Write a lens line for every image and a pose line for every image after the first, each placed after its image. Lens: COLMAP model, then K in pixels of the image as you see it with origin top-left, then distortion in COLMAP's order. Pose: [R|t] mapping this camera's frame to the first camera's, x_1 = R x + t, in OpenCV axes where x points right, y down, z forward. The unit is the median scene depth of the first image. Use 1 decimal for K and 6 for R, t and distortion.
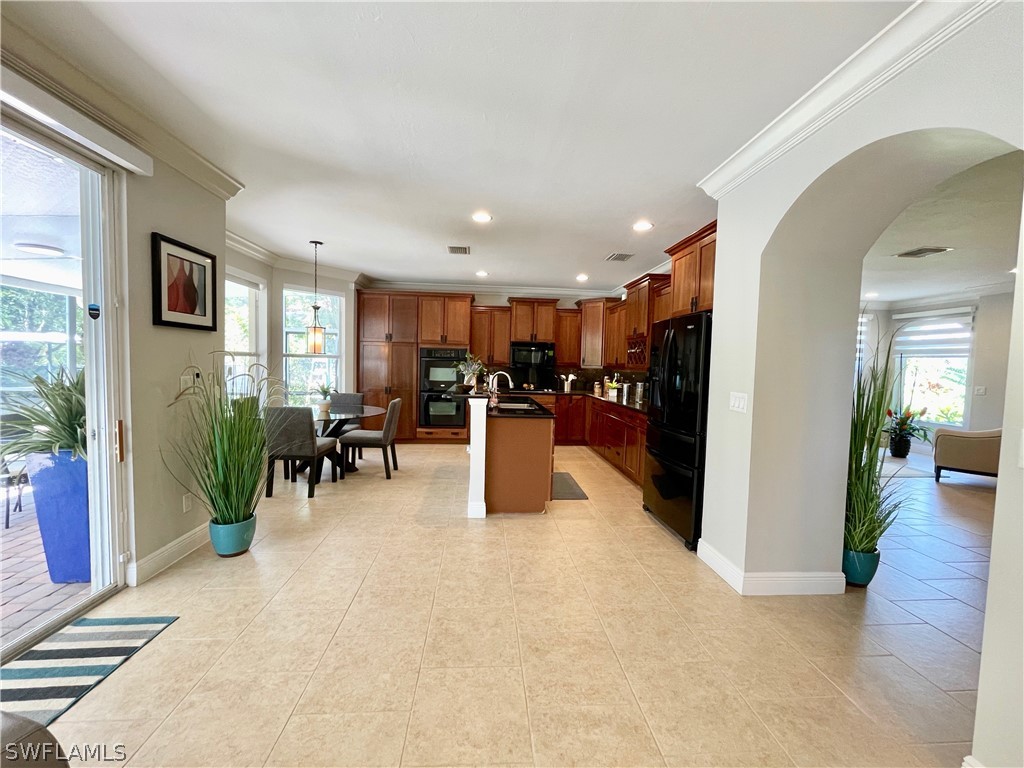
lens RADIAL K [[413.8, 0, 508.8], [0, 413.8, 385.8], [0, 0, 1]] dist [-0.003059, 0.000291]
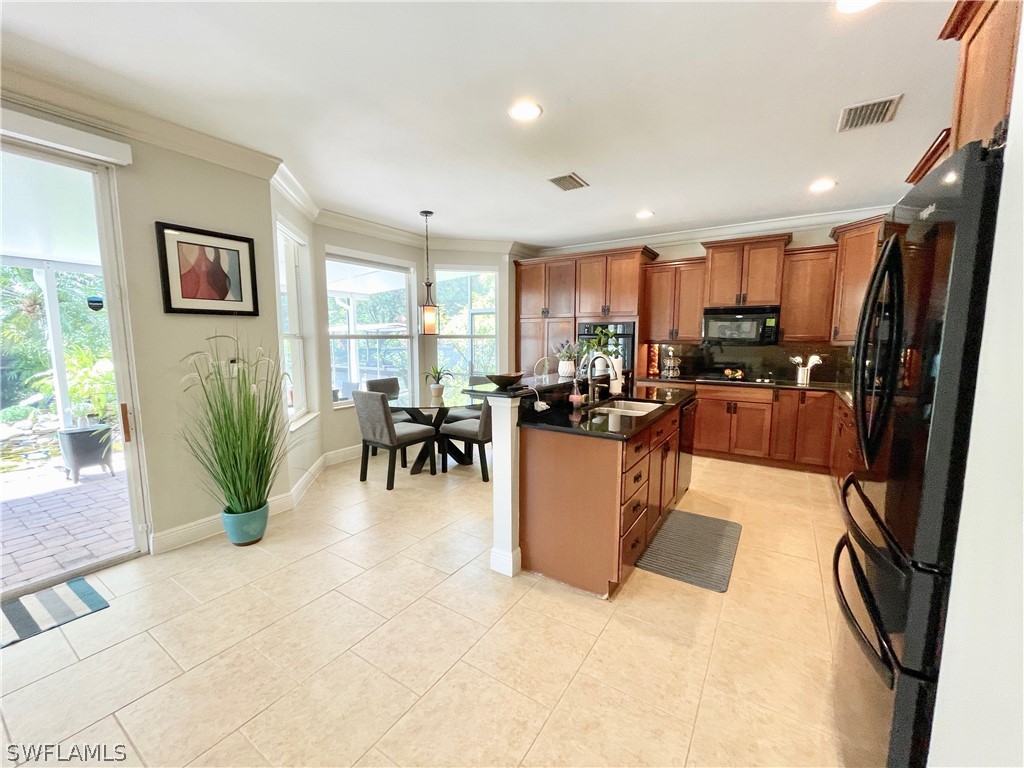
lens RADIAL K [[413.8, 0, 508.7], [0, 413.8, 385.0], [0, 0, 1]] dist [-0.003059, 0.000291]
pose [[0.795684, 0.044118, -0.604104, 0.246456], [-0.013271, 0.998374, 0.055432, -0.018564], [0.605567, -0.036089, 0.794975, 0.365071]]
